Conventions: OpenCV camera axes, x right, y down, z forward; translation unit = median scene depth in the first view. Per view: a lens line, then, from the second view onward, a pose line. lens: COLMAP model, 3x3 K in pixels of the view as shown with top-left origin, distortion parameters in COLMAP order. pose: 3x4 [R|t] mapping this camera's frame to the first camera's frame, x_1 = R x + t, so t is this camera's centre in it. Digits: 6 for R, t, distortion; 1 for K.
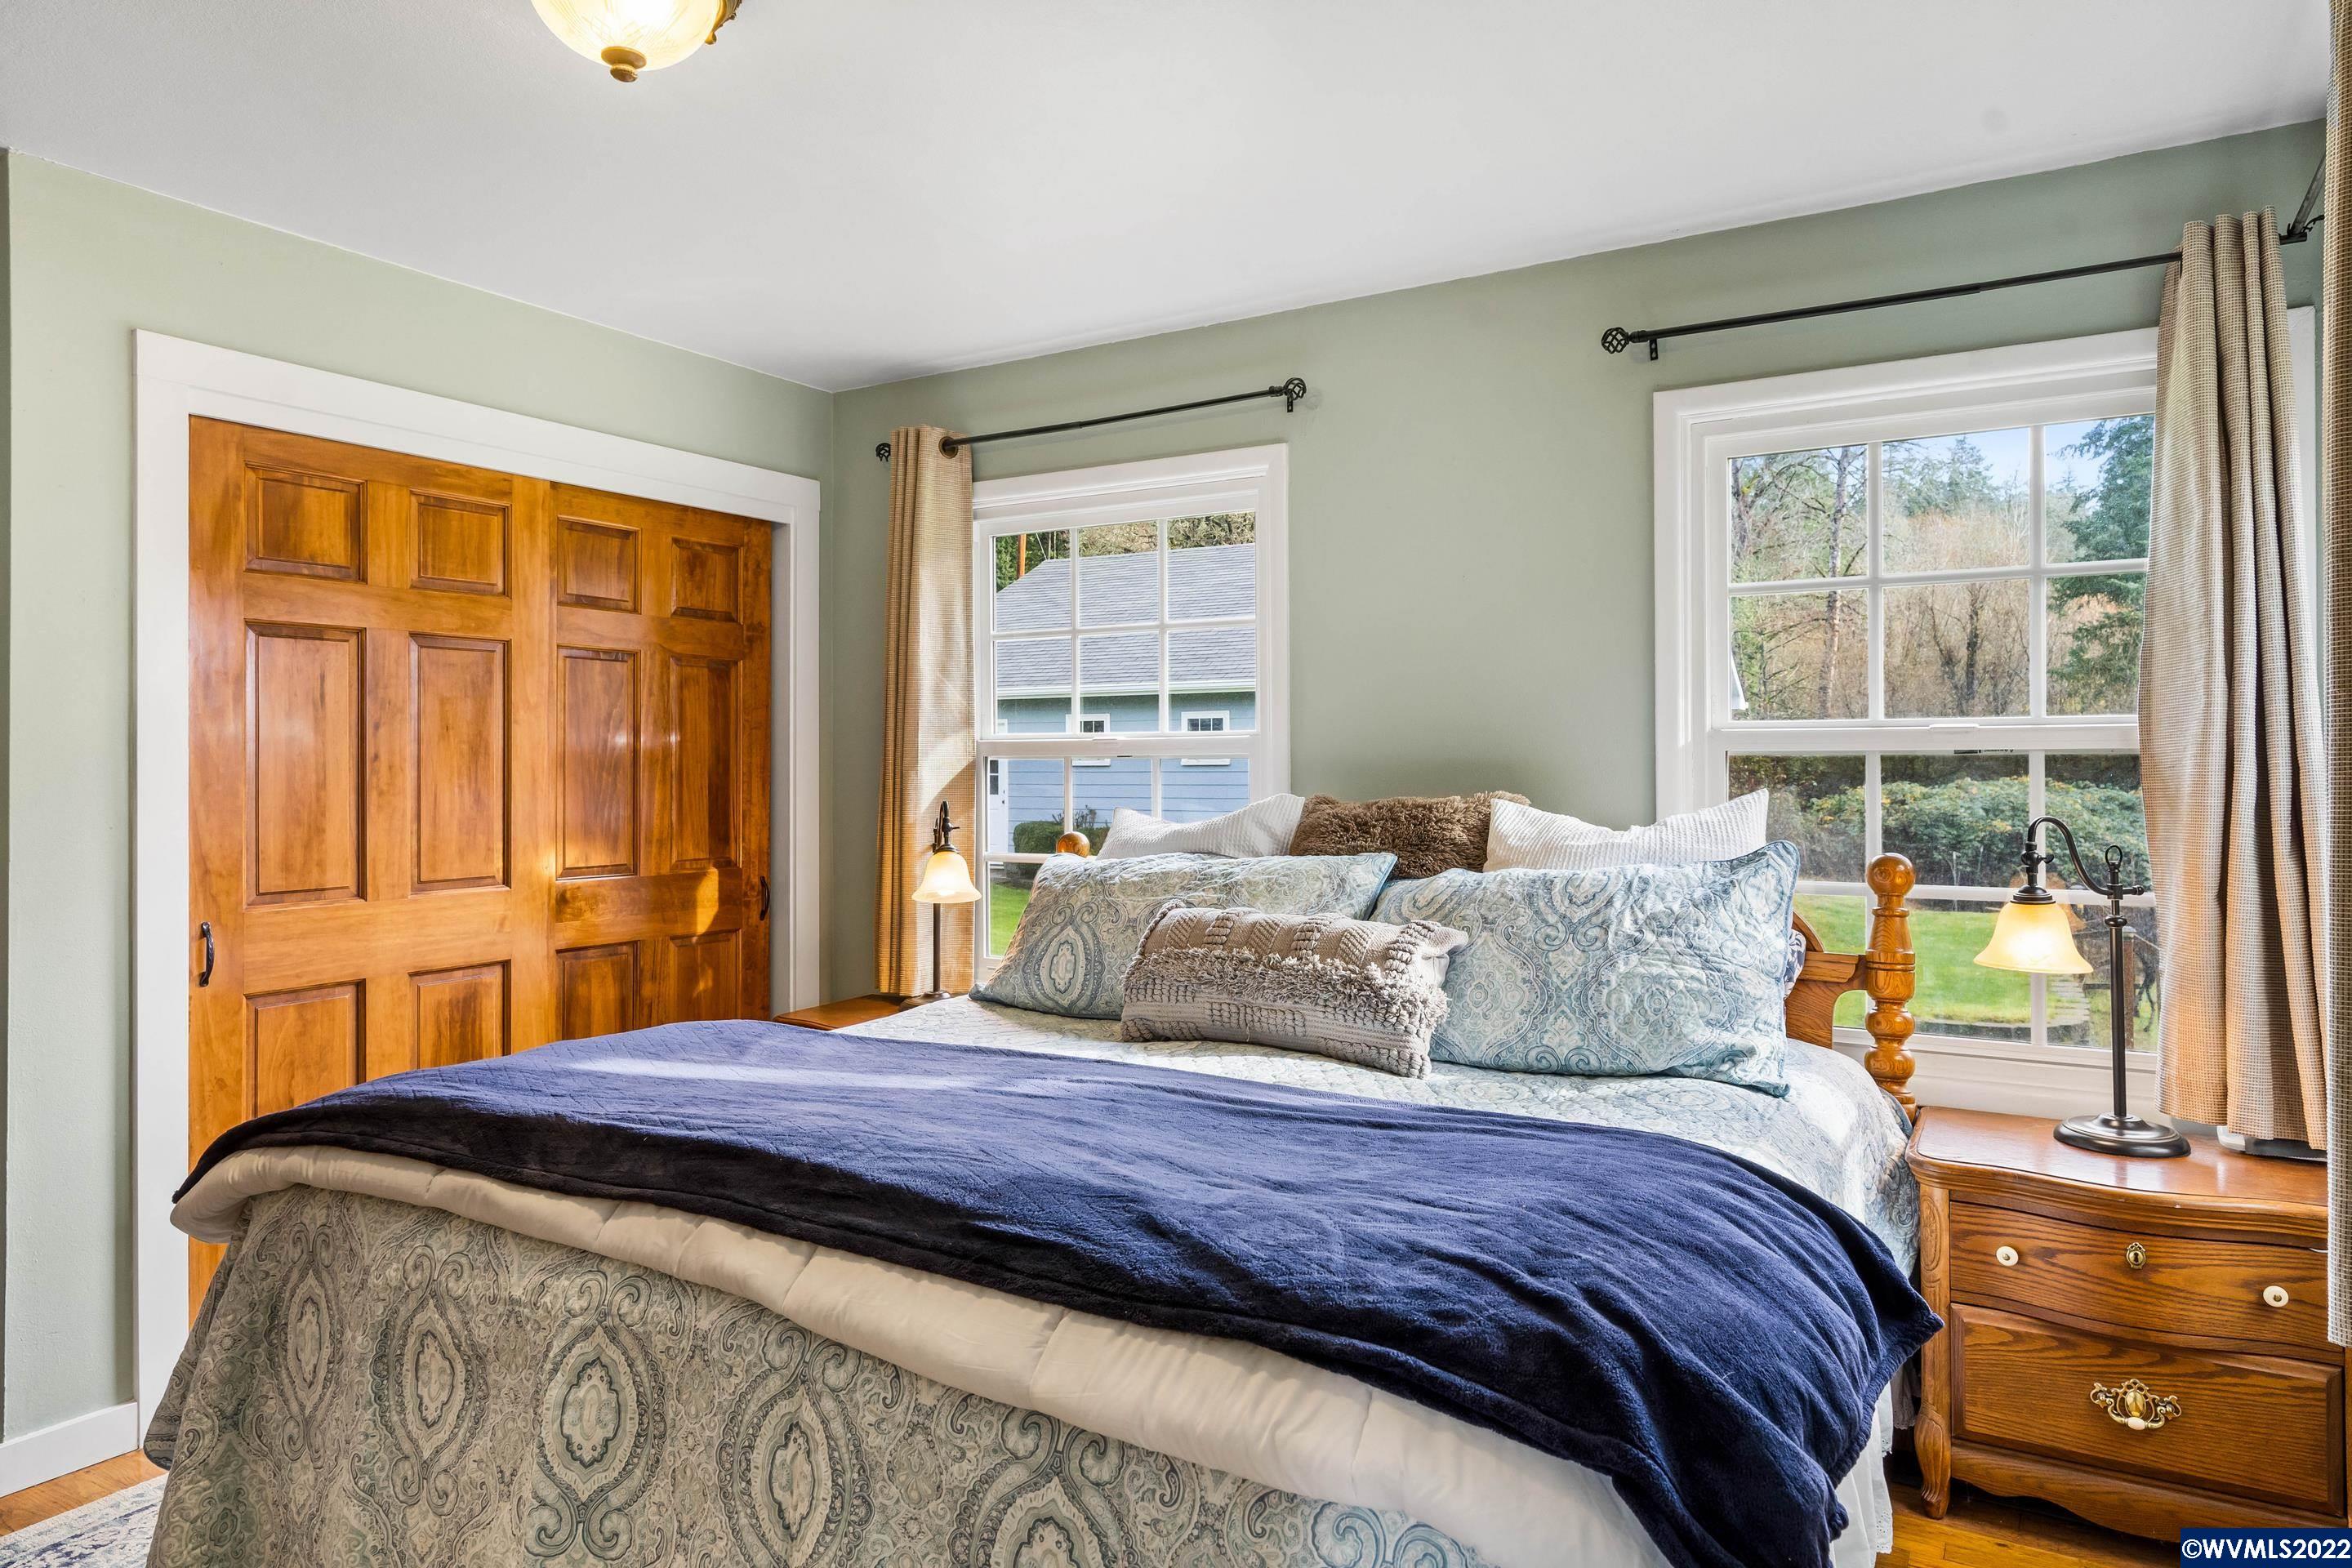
lens RADIAL K [[1448.7, 0, 1185.6], [0, 1448.7, 771.9], [0, 0, 1]] dist [0.004875, 0.000129]
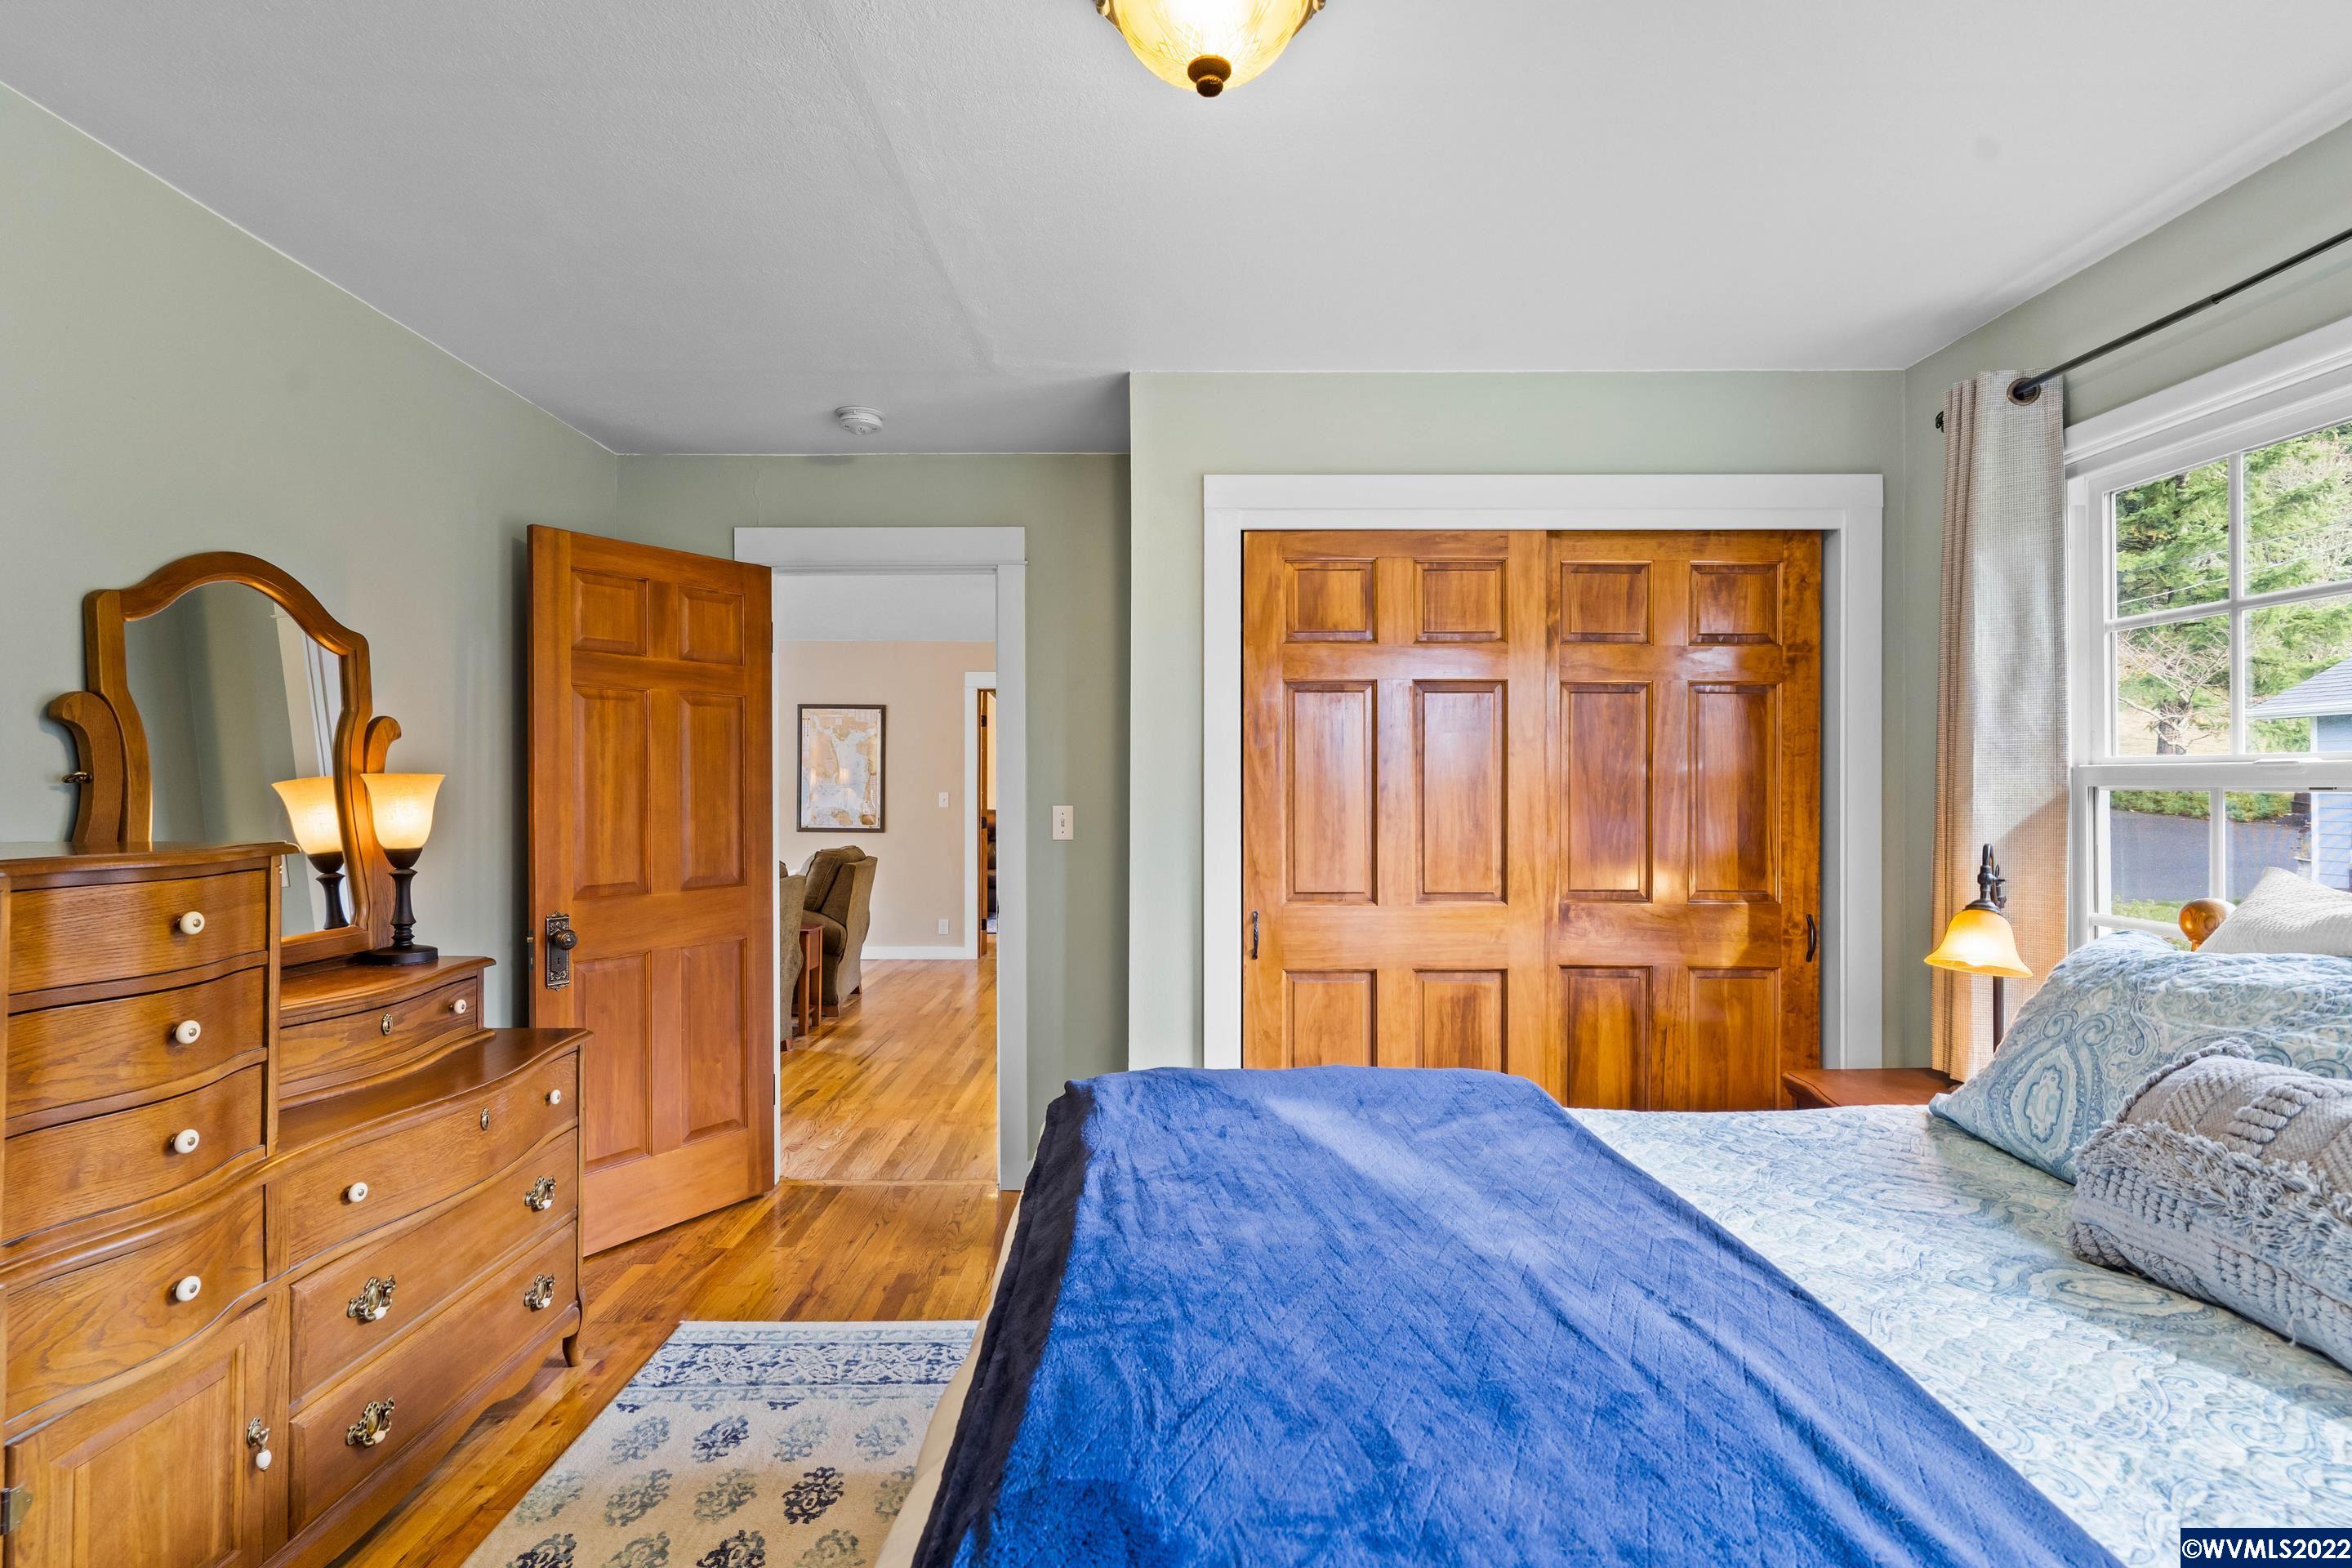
lens RADIAL K [[1123.7, 0, 1172.8], [0, 1123.7, 785.3], [0, 0, 1]] dist [-0.000736, -0.000764]
pose [[0.515845, 0.005248, -0.856666, 0.137334], [-0.007750, 0.999969, 0.001459, -0.010164], [0.856647, 0.005887, 0.515870, 0.339572]]
